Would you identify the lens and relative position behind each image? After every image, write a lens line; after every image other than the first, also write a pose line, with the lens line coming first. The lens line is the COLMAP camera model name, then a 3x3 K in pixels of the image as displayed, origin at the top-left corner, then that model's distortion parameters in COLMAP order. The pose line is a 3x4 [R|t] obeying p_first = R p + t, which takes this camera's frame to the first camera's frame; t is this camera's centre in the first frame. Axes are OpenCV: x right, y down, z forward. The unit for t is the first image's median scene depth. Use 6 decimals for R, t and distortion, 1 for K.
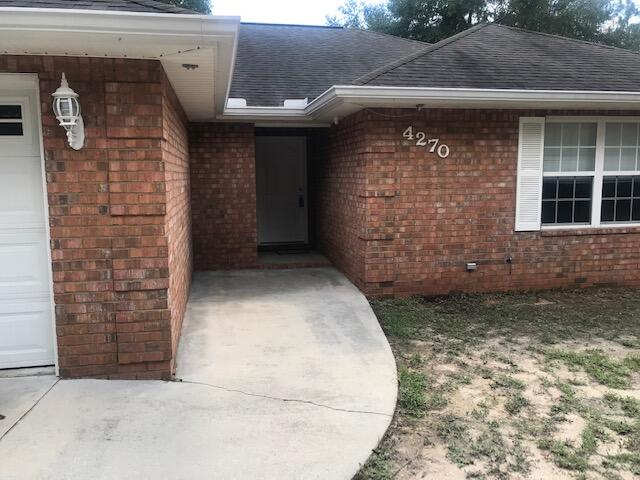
lens RADIAL K [[543.3, 0, 315.5], [0, 543.3, 240.3], [0, 0, 1]] dist [0.017887, -0.022953]
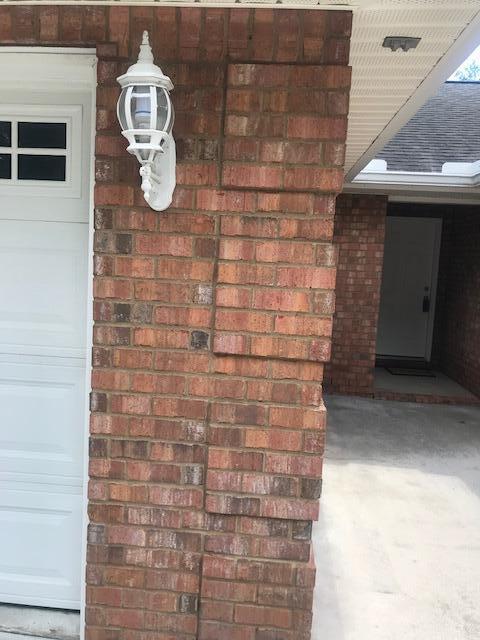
lens RADIAL K [[543.3, 0, 243.8], [0, 543.3, 319.6], [0, 0, 1]] dist [0.017887, -0.022953]
pose [[0.968321, 0.087726, -0.233794, -0.243351], [-0.090002, 0.995941, 0.000934, -0.077633], [0.232927, 0.020137, 0.972286, 0.551359]]
